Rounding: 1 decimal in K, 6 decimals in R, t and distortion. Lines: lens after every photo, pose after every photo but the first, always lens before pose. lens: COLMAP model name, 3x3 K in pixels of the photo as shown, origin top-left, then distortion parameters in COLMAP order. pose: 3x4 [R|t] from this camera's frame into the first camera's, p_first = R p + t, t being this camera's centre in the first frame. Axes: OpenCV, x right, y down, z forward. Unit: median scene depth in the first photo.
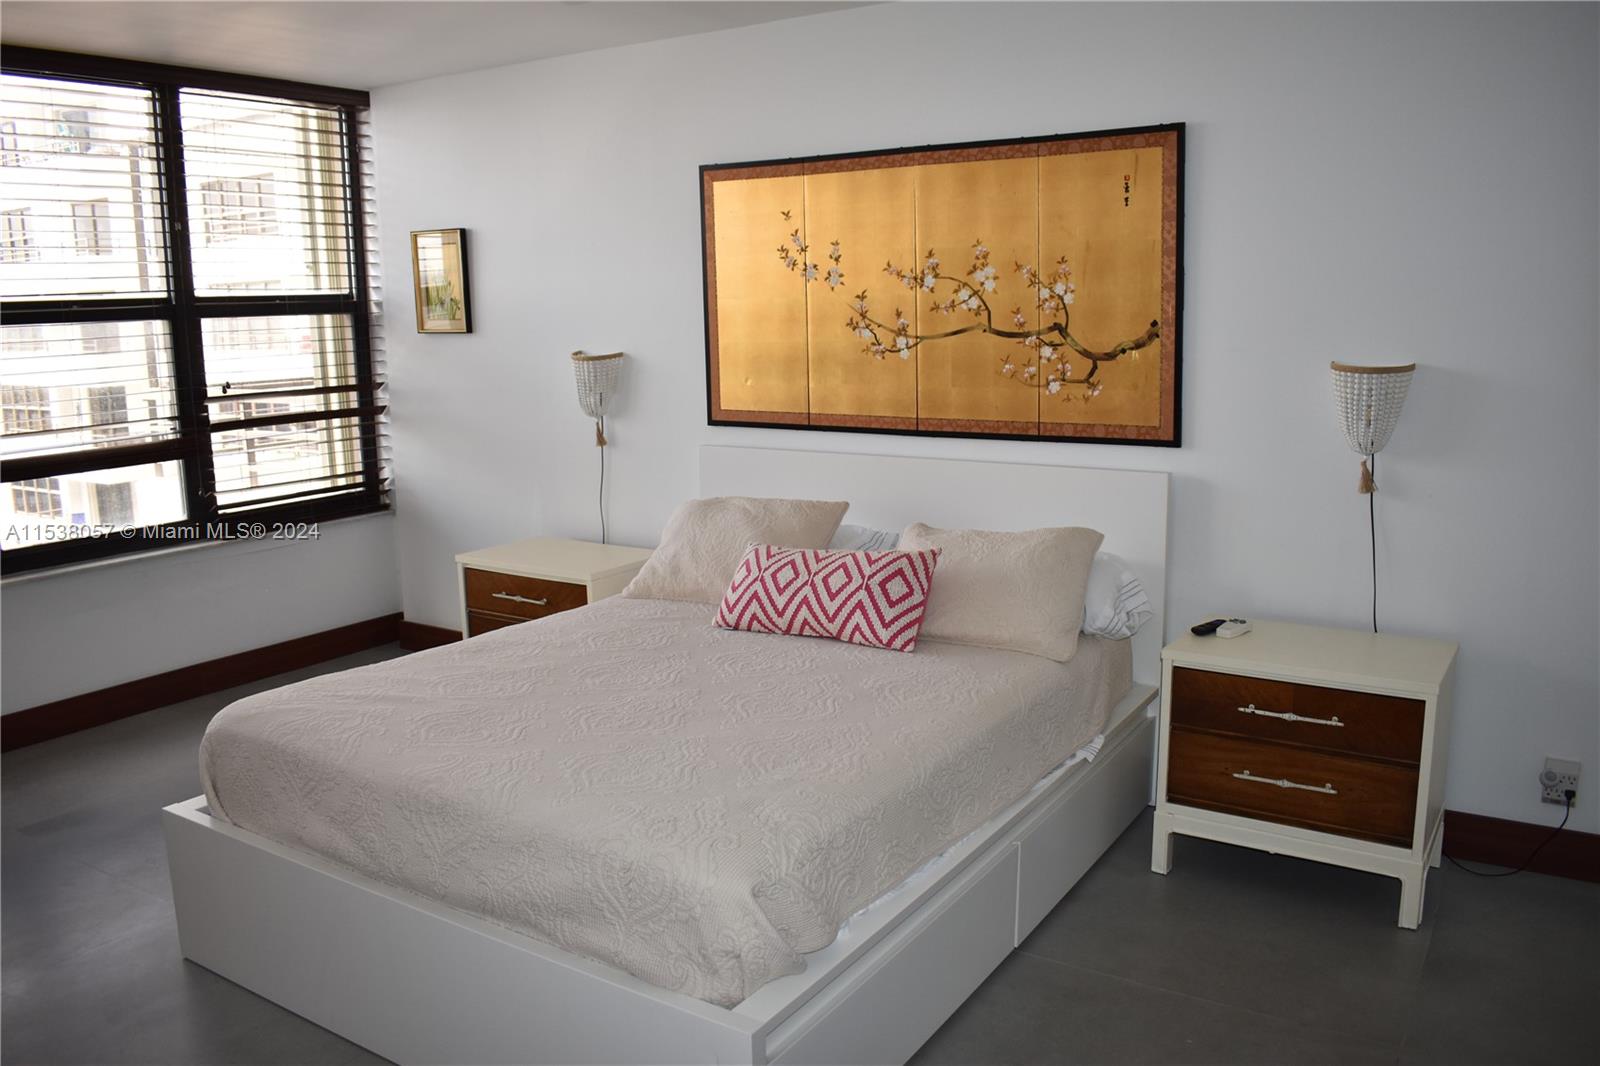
lens RADIAL K [[1244.9, 0, 804.9], [0, 1244.9, 530.5], [0, 0, 1]] dist [-0.086599, 0.003851]
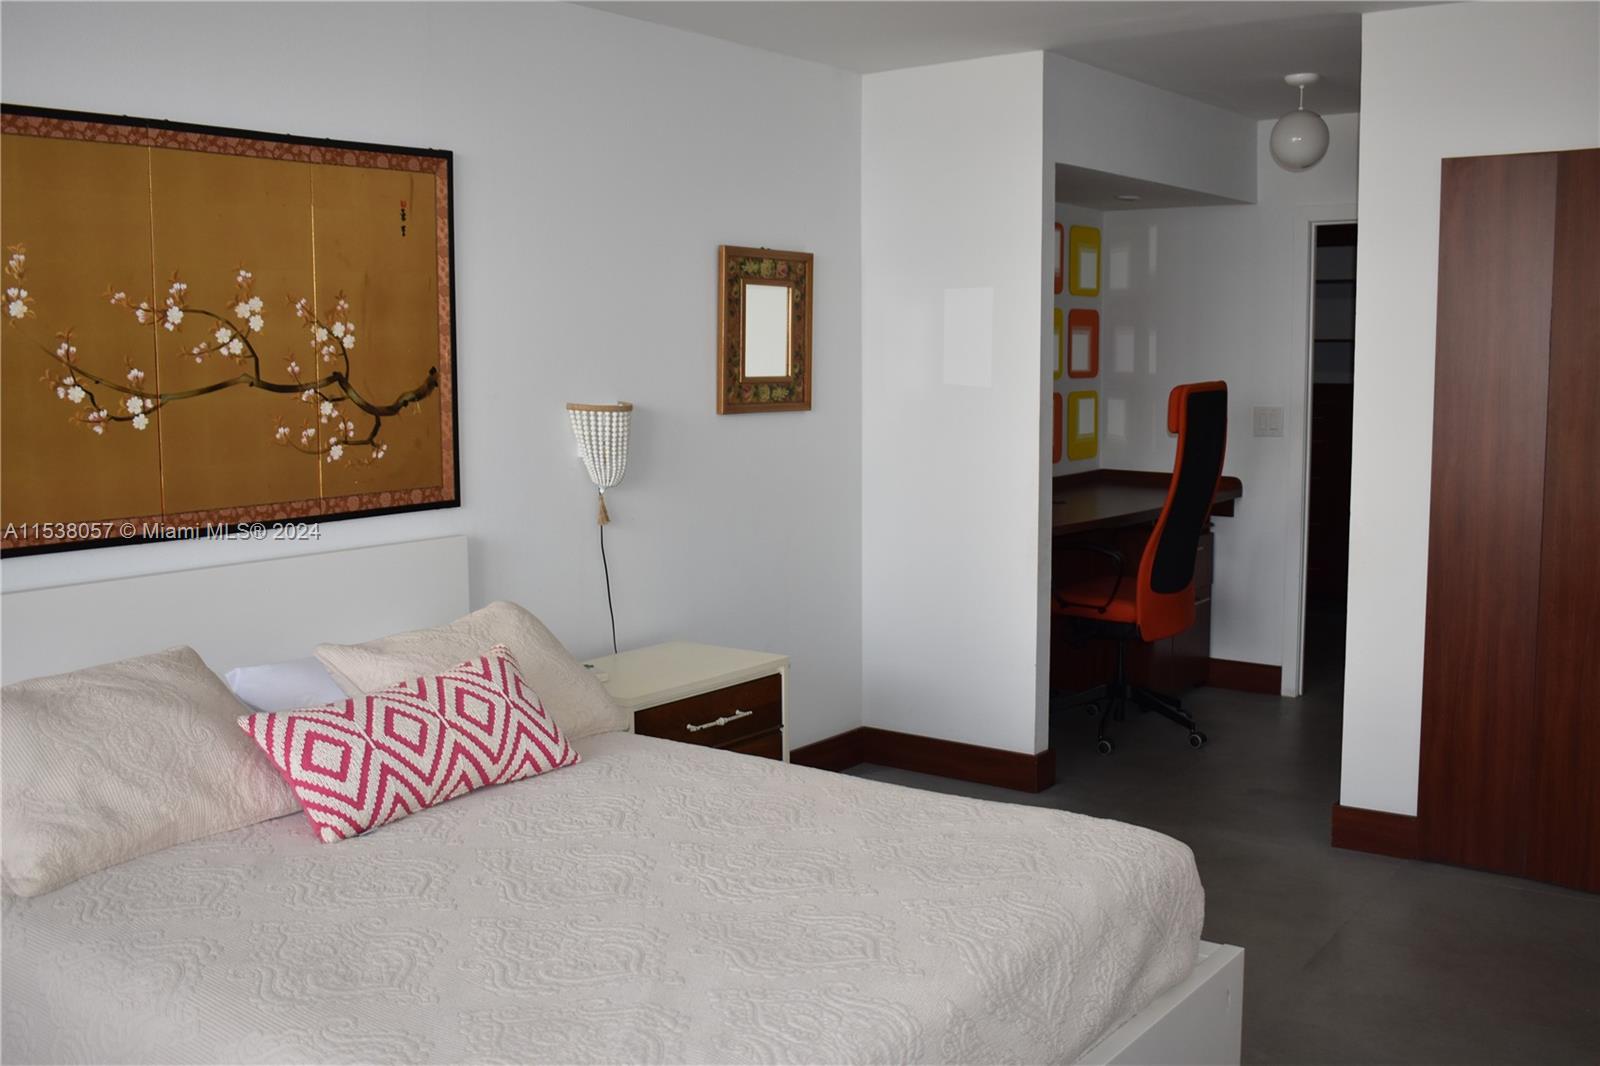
lens RADIAL K [[1580.4, 0, 804.0], [0, 1580.4, 534.4], [0, 0, 1]] dist [-0.064697, 0.000000]
pose [[0.072315, -0.103221, 0.992026, -0.794766], [0.180029, 0.979644, 0.088809, -0.100367], [-0.981000, 0.172171, 0.089426, 0.628687]]
